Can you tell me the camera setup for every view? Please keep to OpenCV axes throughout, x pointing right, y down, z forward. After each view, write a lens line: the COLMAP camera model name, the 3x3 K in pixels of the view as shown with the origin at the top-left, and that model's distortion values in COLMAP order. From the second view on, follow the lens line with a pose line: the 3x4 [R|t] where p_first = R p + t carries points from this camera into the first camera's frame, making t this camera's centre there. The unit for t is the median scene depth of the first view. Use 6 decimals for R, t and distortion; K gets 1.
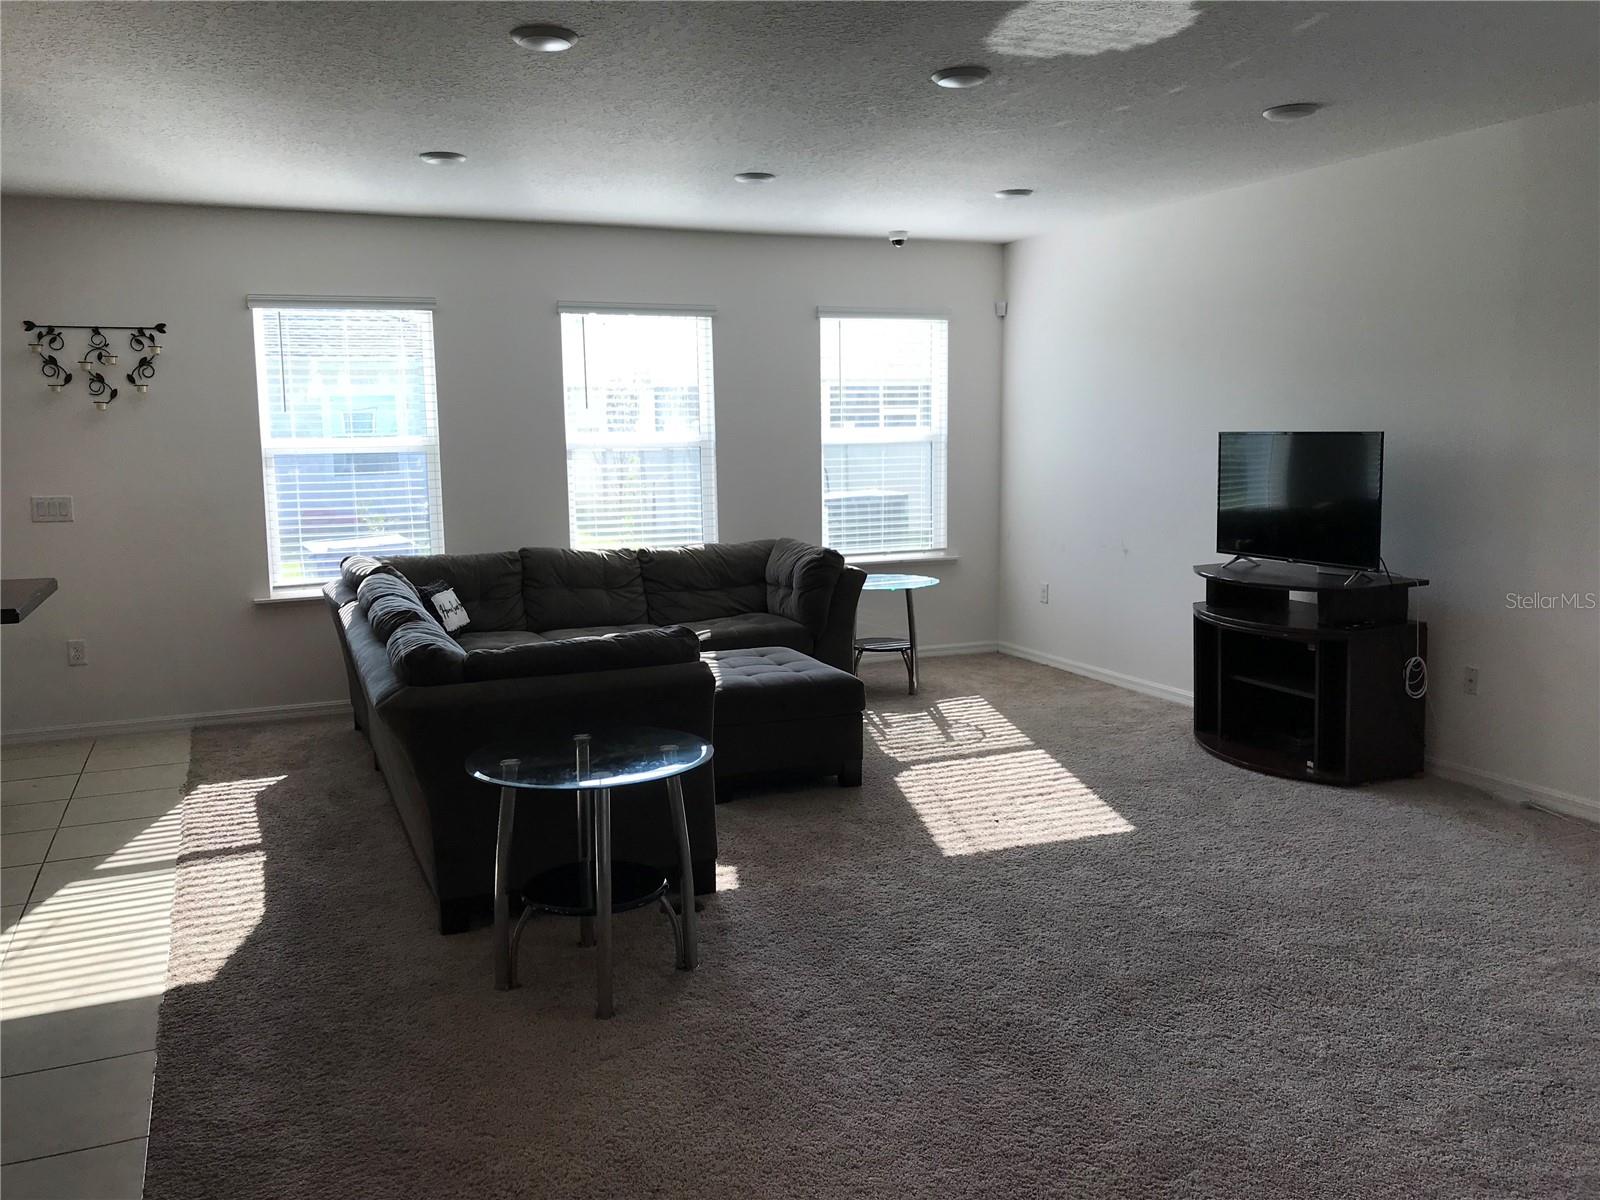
lens RADIAL K [[1312.2, 0, 800.0], [0, 1312.2, 600.0], [0, 0, 1]] dist [0.011916, 0.005604]
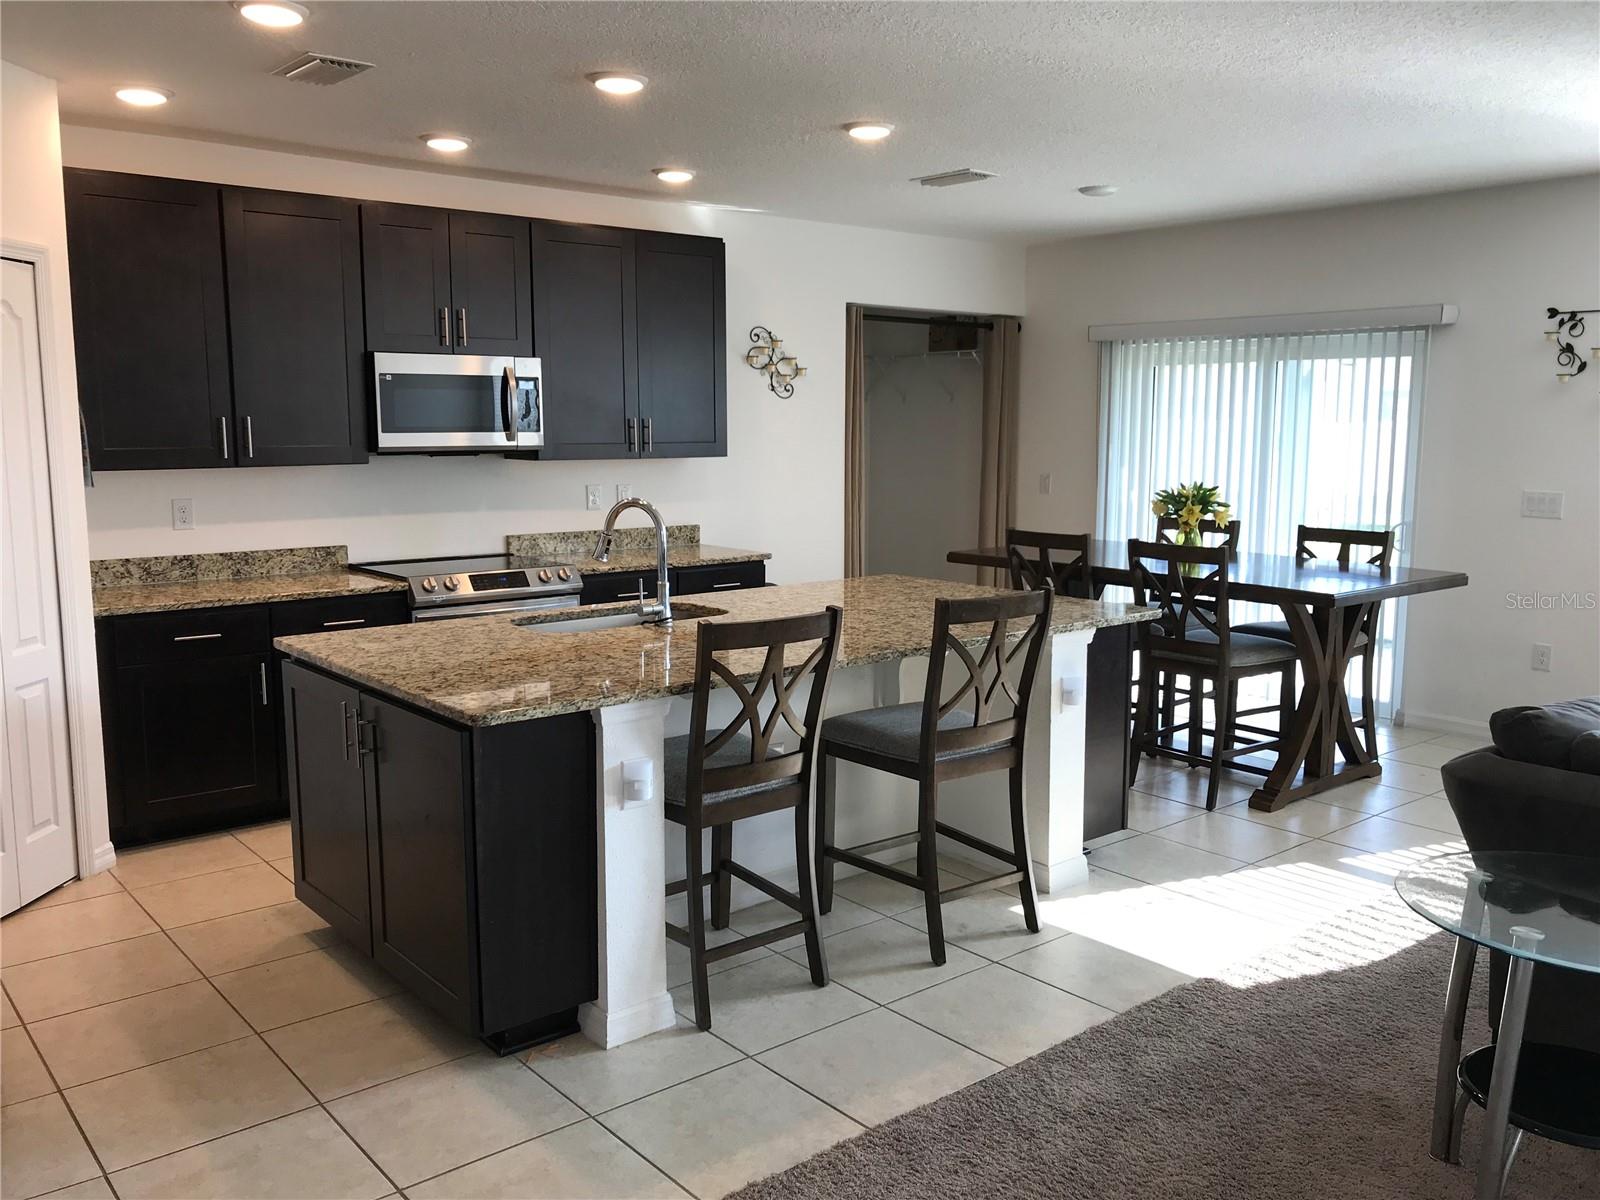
lens RADIAL K [[1312.2, 0, 800.0], [0, 1312.2, 600.0], [0, 0, 1]] dist [0.011916, 0.005604]
pose [[0.274414, 0.147557, -0.950223, 0.207484], [-0.134344, 0.984349, 0.114059, -0.037966], [0.952181, 0.096358, 0.289942, 0.219590]]
